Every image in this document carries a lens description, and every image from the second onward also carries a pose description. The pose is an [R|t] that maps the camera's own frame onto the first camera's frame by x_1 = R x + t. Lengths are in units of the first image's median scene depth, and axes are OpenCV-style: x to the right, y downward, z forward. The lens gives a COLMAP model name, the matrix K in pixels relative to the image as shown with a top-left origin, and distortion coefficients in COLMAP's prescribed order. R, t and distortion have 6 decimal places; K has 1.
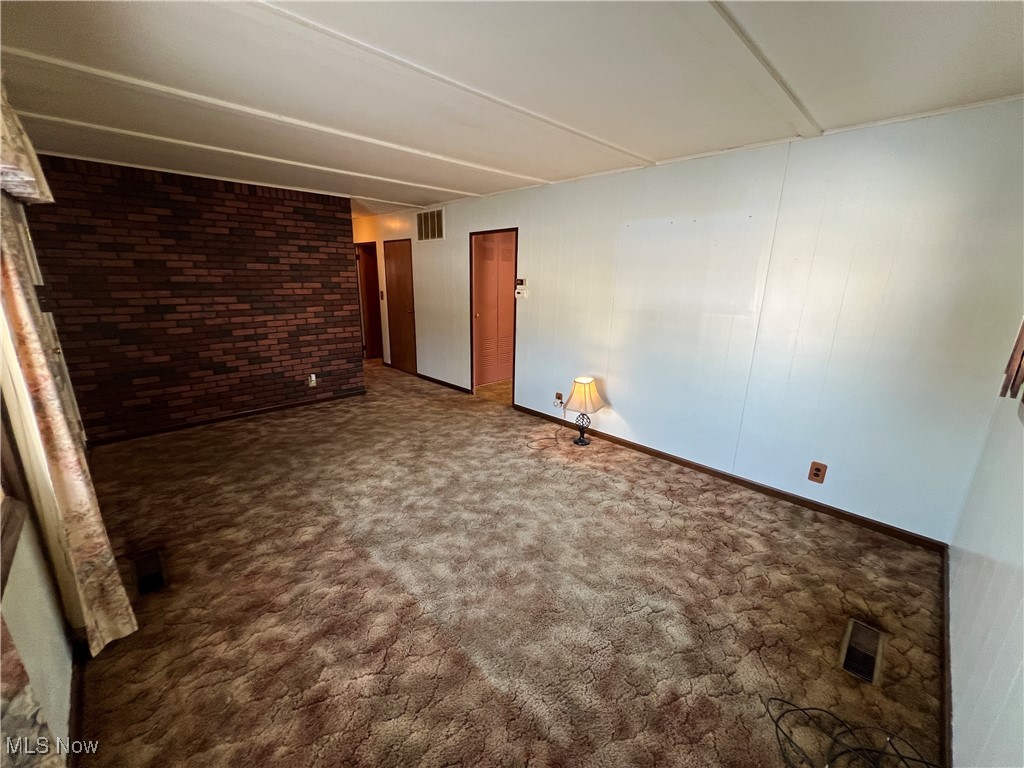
lens RADIAL K [[409.7, 0, 511.0], [0, 409.7, 384.3], [0, 0, 1]] dist [0.000147, 0.000226]
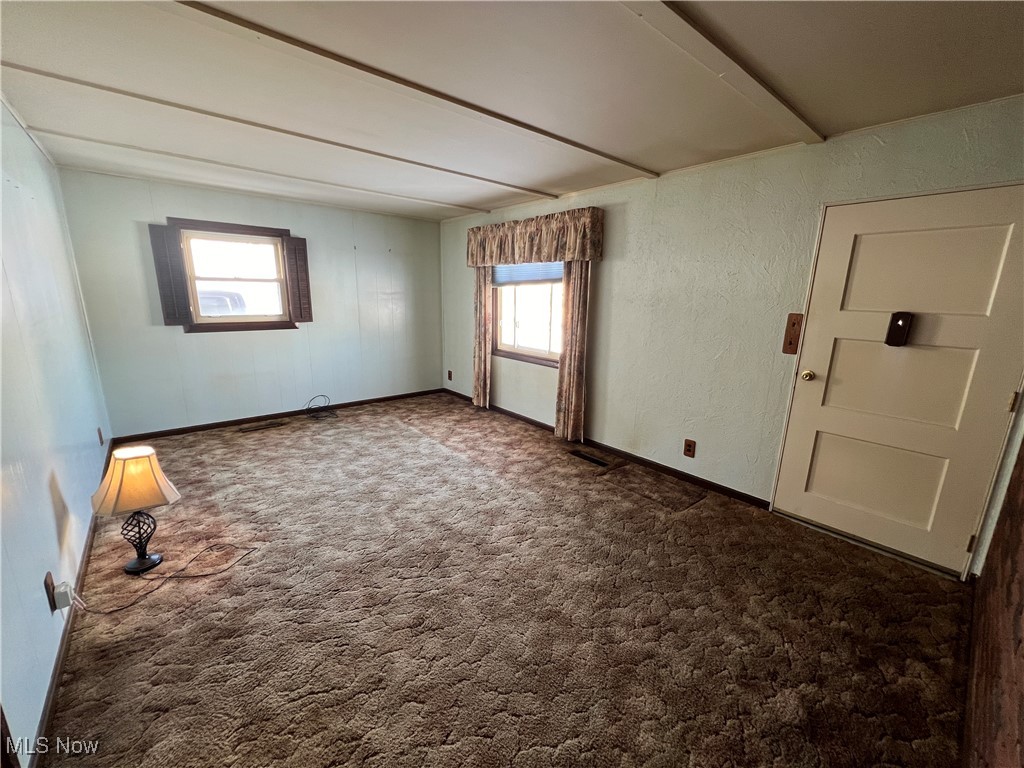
lens RADIAL K [[409.7, 0, 513.0], [0, 409.7, 384.7], [0, 0, 1]] dist [0.000147, 0.000226]
pose [[-0.997409, -0.048778, 0.052871, -0.375086], [-0.018588, 0.884785, 0.465628, -0.373218], [-0.069492, 0.463439, -0.883400, 1.440415]]
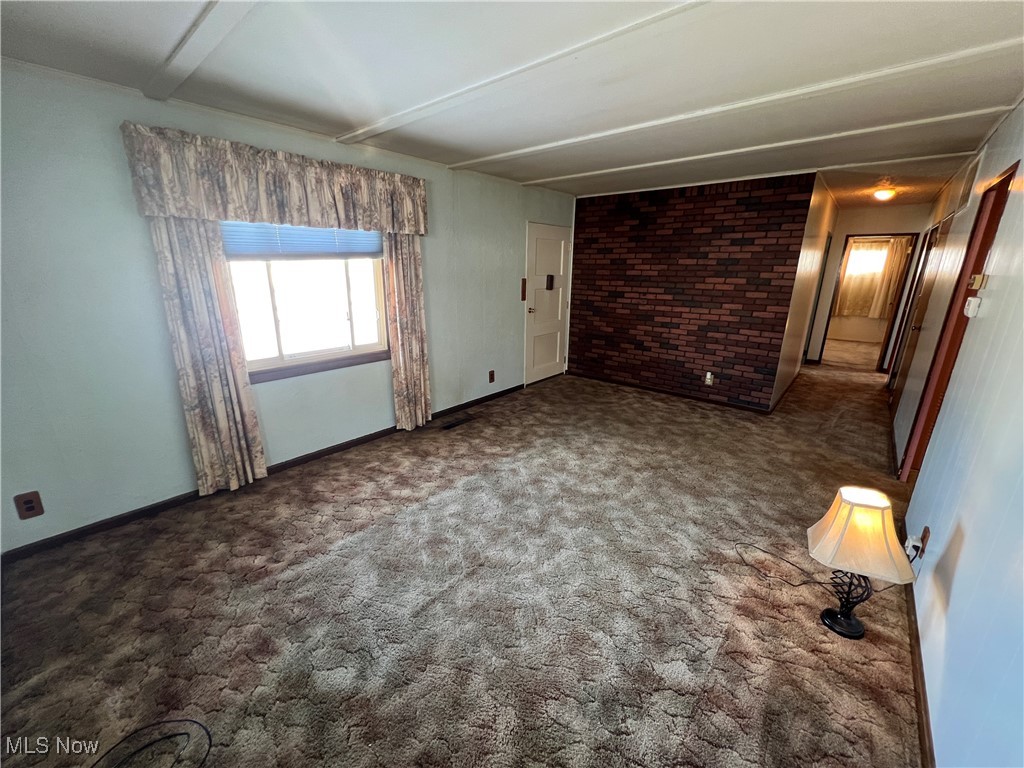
lens RADIAL K [[409.7, 0, 510.4], [0, 409.7, 384.2], [0, 0, 1]] dist [0.000147, 0.000226]
pose [[0.089234, 0.261777, -0.960994, 0.550186], [-0.265300, 0.936233, 0.230398, -0.128564], [0.960028, 0.234393, 0.152993, 0.538756]]
